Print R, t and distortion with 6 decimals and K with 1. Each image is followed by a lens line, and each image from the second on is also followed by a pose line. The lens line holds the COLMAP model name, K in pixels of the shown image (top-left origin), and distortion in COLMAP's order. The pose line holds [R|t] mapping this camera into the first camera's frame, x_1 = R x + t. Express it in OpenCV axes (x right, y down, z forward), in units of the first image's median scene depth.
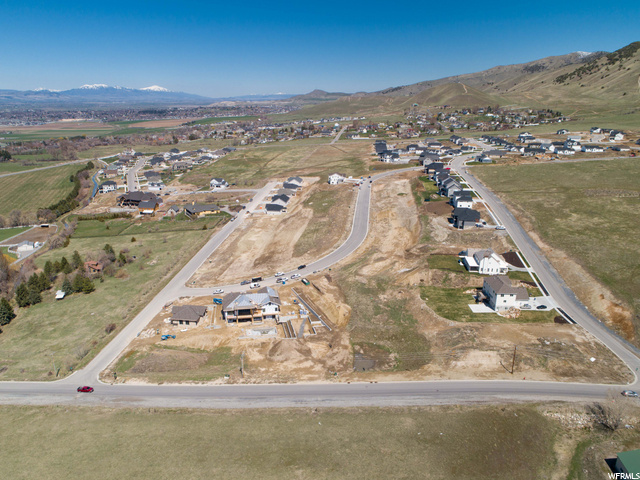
lens RADIAL K [[476.4, 0, 320.0], [0, 476.4, 240.0], [0, 0, 1]] dist [-0.020039, 0.009439]
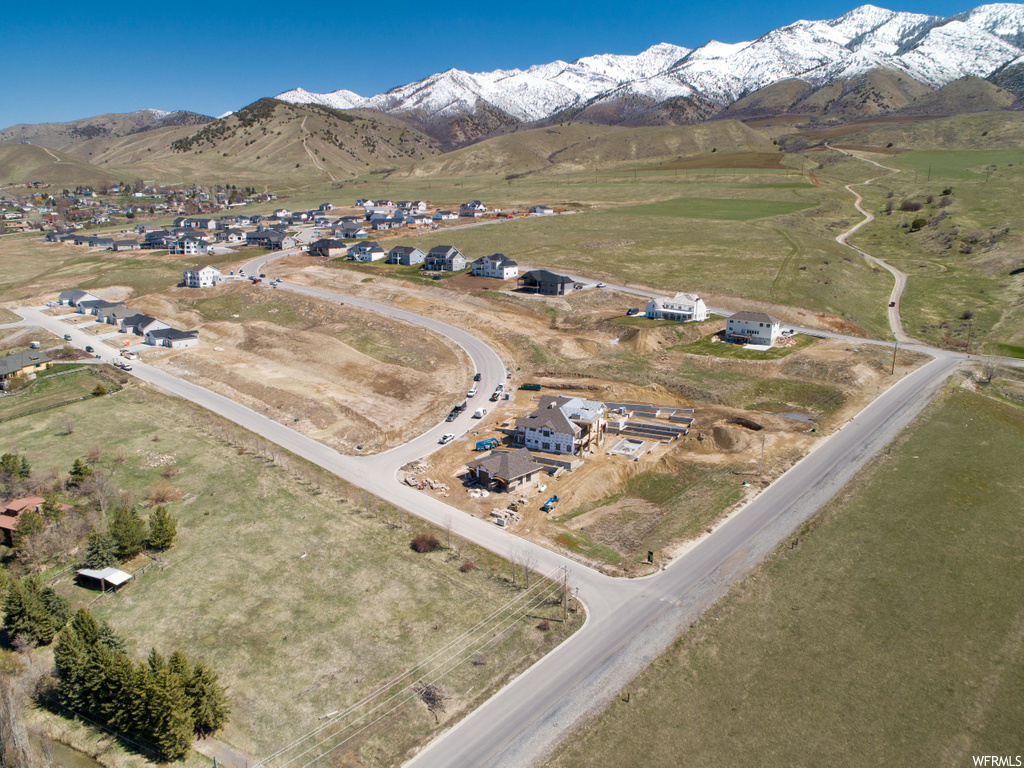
lens RADIAL K [[762.2, 0, 512.0], [0, 762.2, 384.0], [0, 0, 1]] dist [-0.020039, 0.009439]
pose [[0.591599, -0.203032, 0.780249, -0.734654], [0.230084, 0.970043, 0.077965, 0.000789], [-0.772704, 0.133399, 0.620591, 0.369214]]
